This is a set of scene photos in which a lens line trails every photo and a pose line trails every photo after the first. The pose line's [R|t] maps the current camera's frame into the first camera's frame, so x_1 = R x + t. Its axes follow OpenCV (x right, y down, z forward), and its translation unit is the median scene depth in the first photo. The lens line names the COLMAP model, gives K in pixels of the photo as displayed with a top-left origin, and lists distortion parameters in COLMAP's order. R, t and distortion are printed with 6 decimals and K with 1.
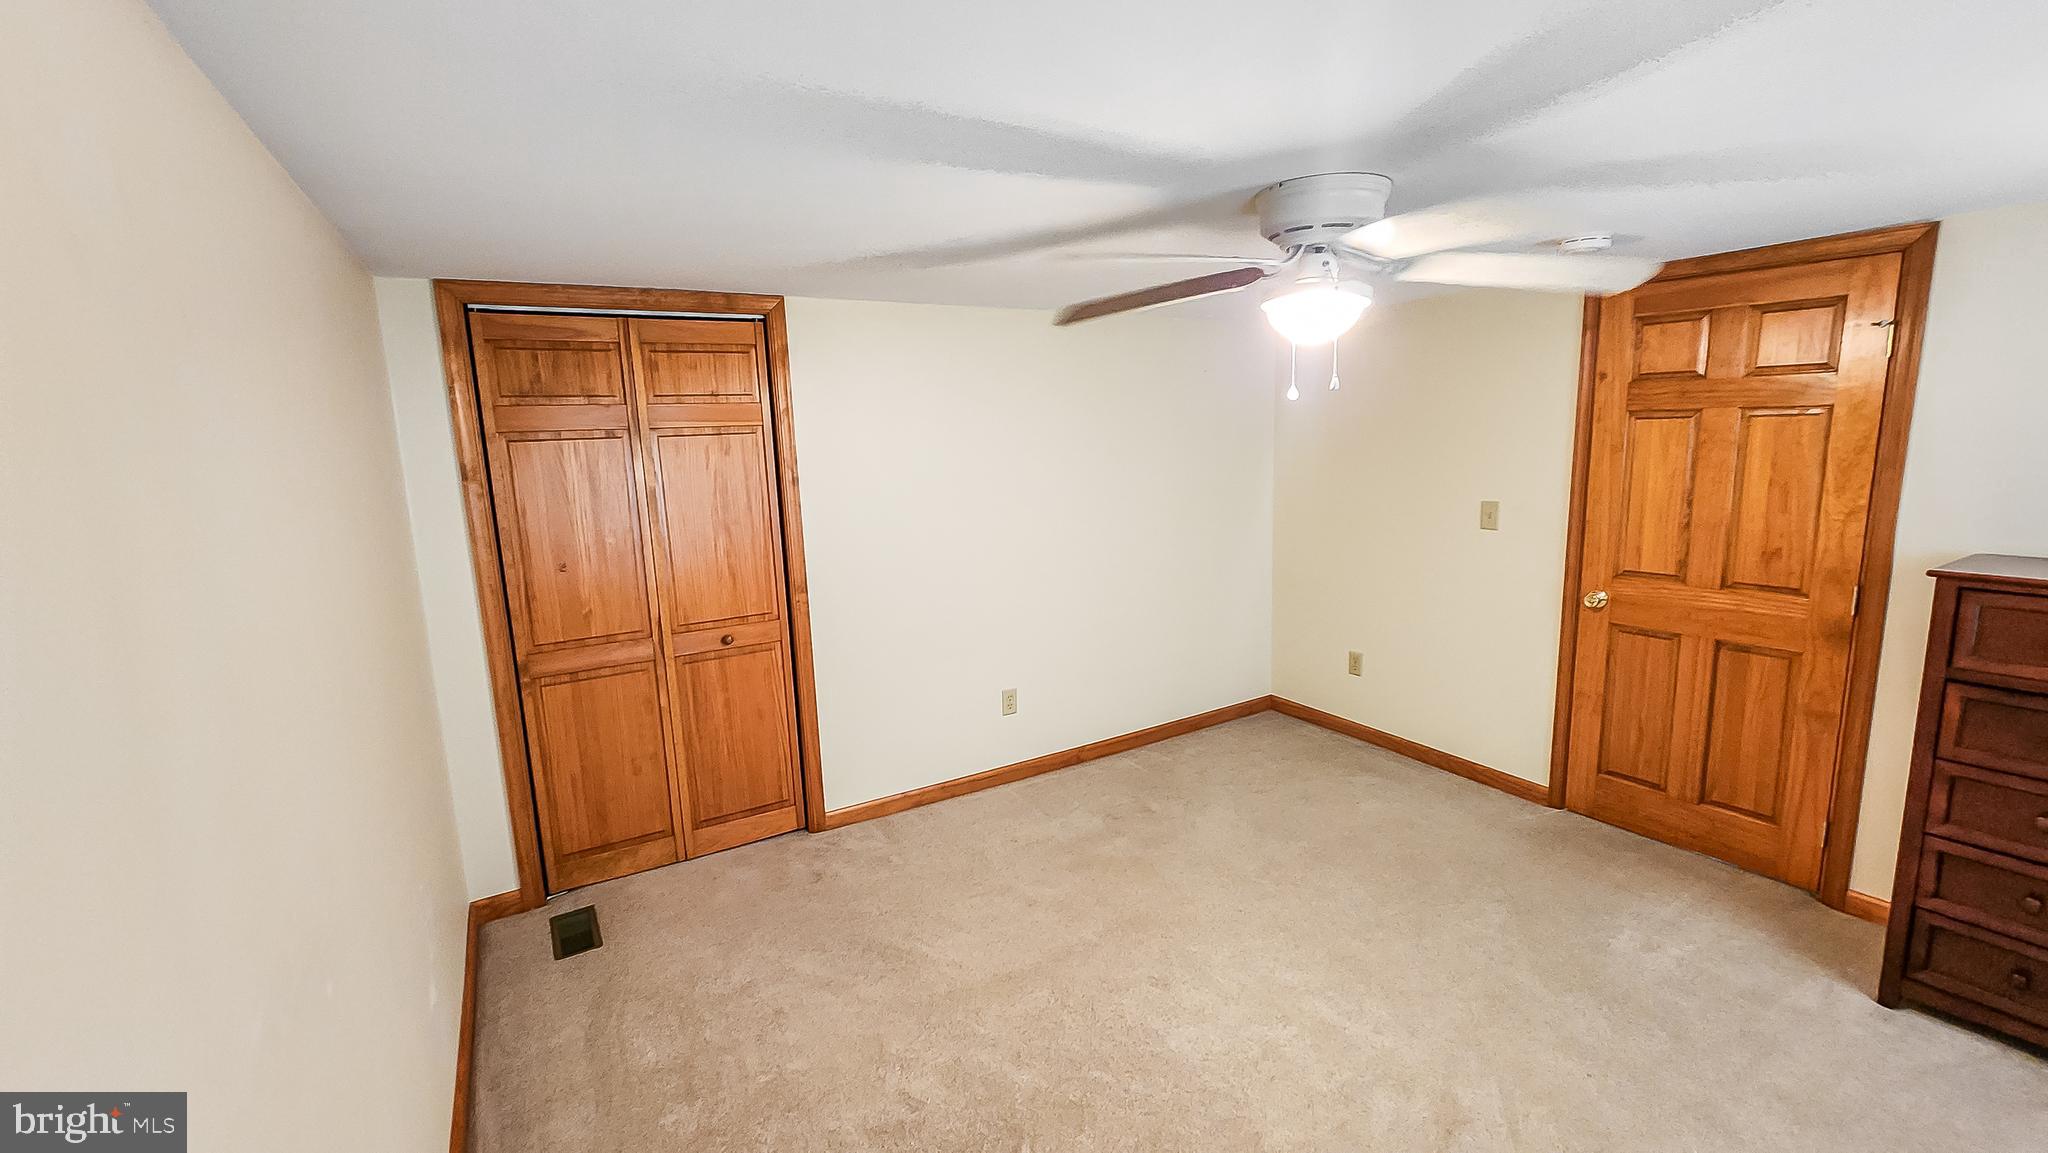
lens RADIAL K [[842.1, 0, 1016.4], [0, 842.1, 565.2], [0, 0, 1]] dist [-0.001615, -0.000384]
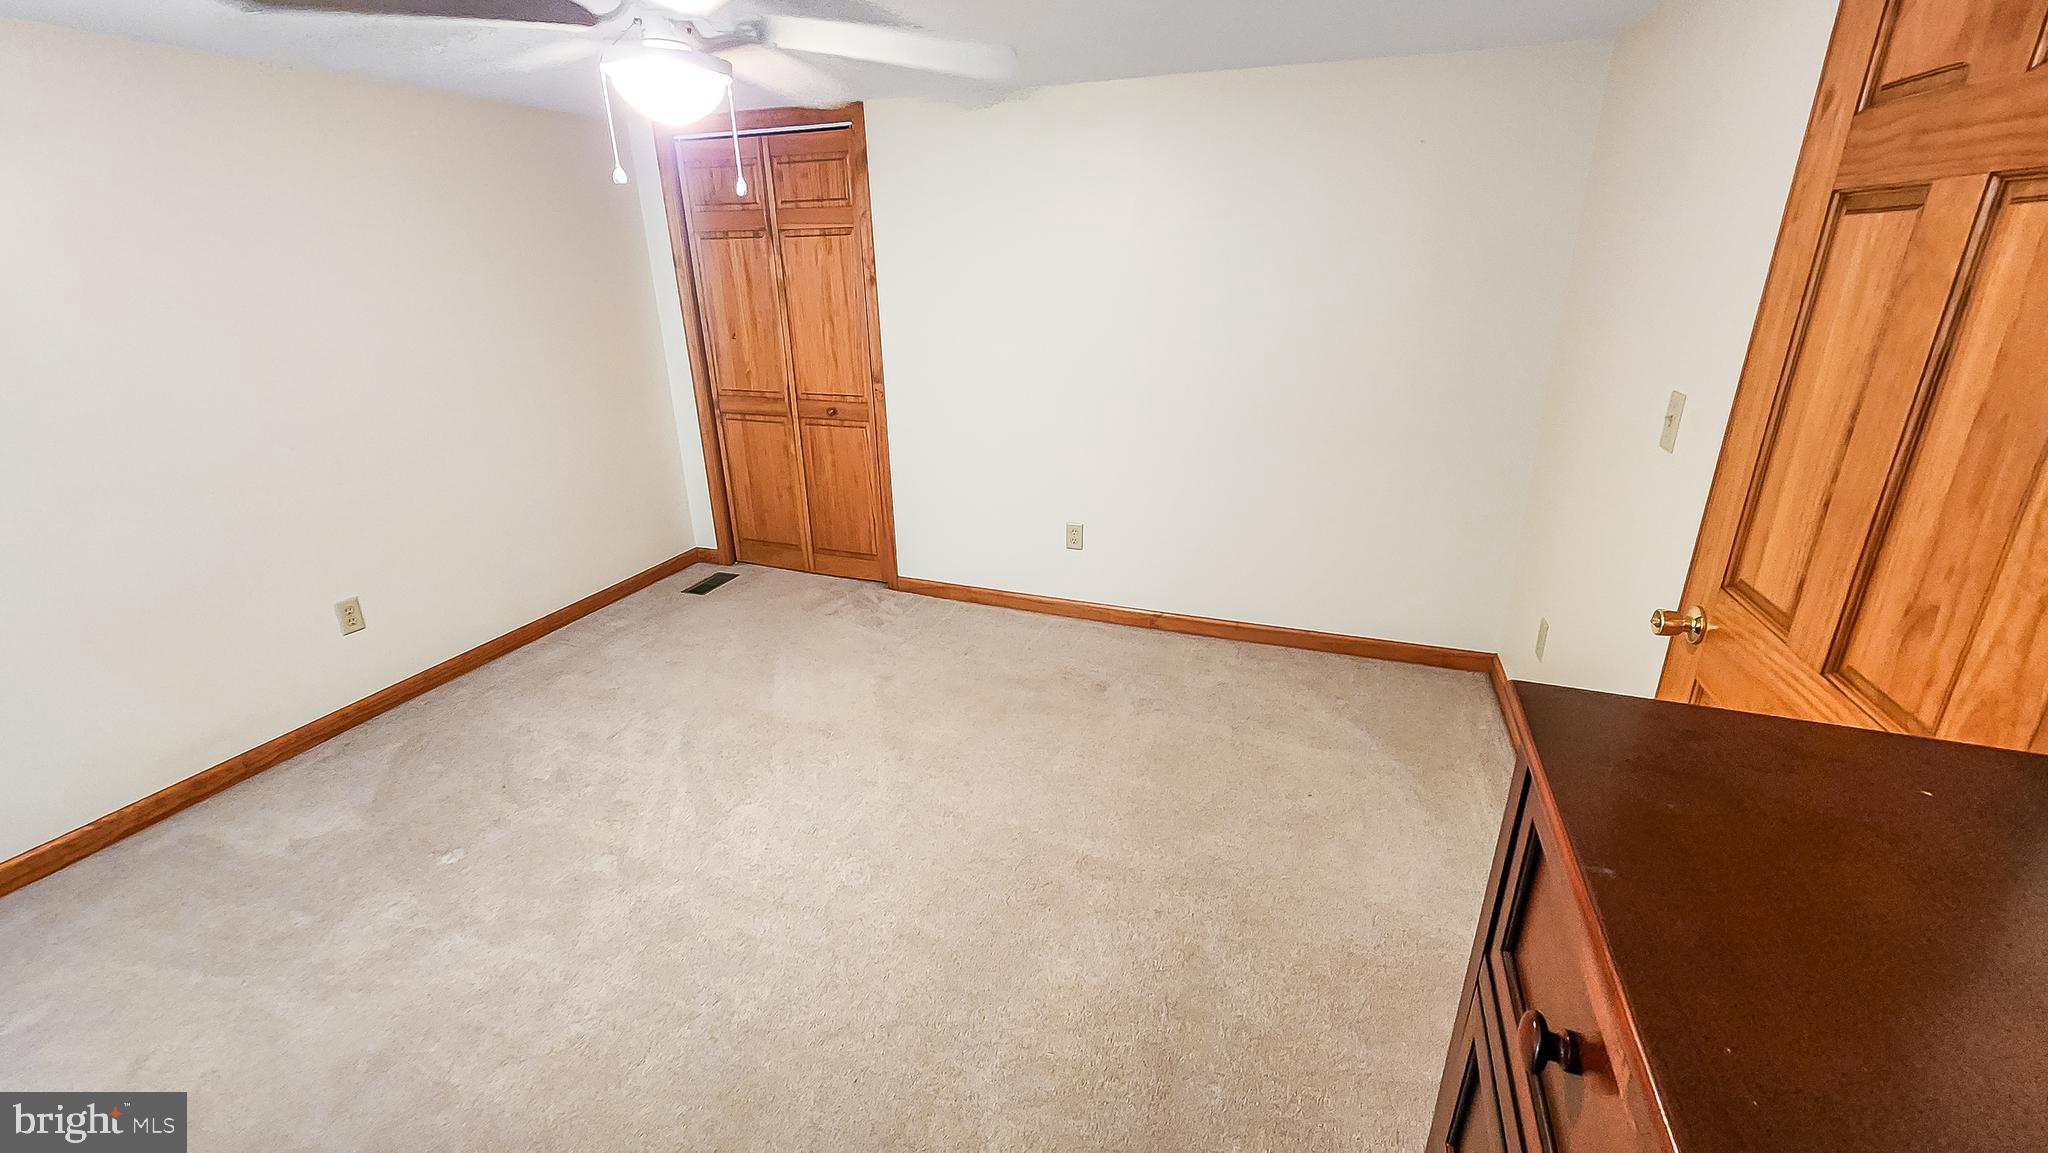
lens RADIAL K [[842.1, 0, 1016.4], [0, 842.1, 565.2], [0, 0, 1]] dist [-0.001615, -0.000384]
pose [[0.618417, 0.293704, -0.728902, 0.830204], [-0.132321, 0.953207, 0.271821, -0.072201], [0.774630, -0.071650, 0.628343, 0.440396]]
